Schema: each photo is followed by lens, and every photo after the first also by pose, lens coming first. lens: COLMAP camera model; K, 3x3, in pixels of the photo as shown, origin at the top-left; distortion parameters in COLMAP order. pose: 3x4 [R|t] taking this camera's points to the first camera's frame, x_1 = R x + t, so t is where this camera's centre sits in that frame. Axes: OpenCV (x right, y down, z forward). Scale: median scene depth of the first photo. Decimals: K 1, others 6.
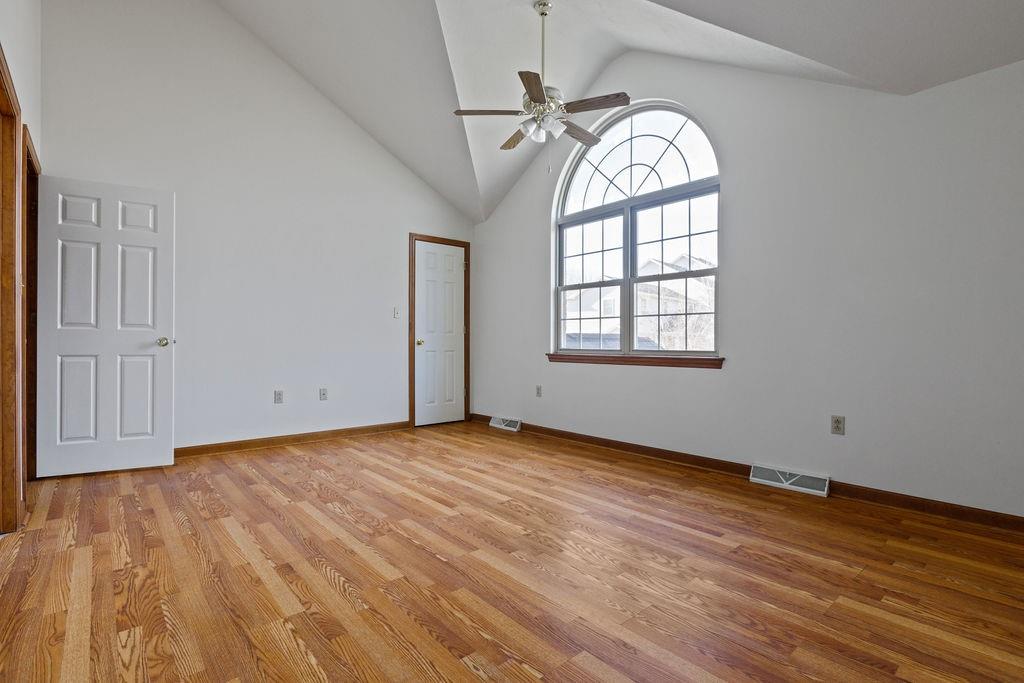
lens RADIAL K [[484.6, 0, 508.9], [0, 484.6, 338.8], [0, 0, 1]] dist [-0.002373, -0.001683]
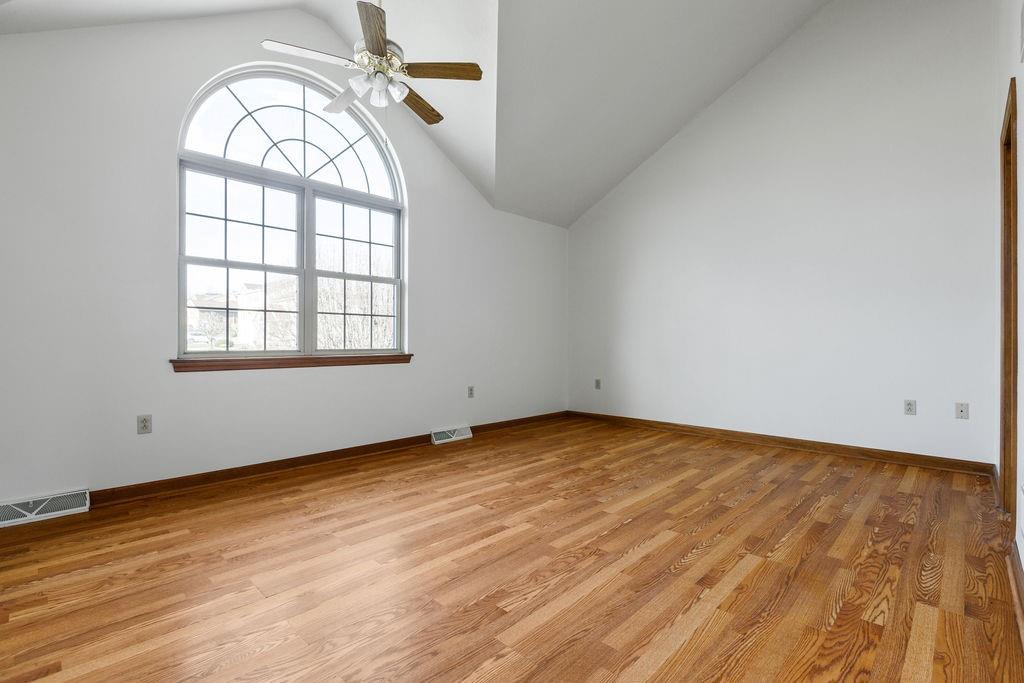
lens RADIAL K [[484.6, 0, 508.6], [0, 484.6, 338.5], [0, 0, 1]] dist [-0.002373, -0.001683]
pose [[-0.105469, 0.003235, 0.994417, -0.975526], [-0.007480, 0.999964, -0.004046, 0.003994], [-0.994394, -0.007865, -0.105441, 1.063001]]
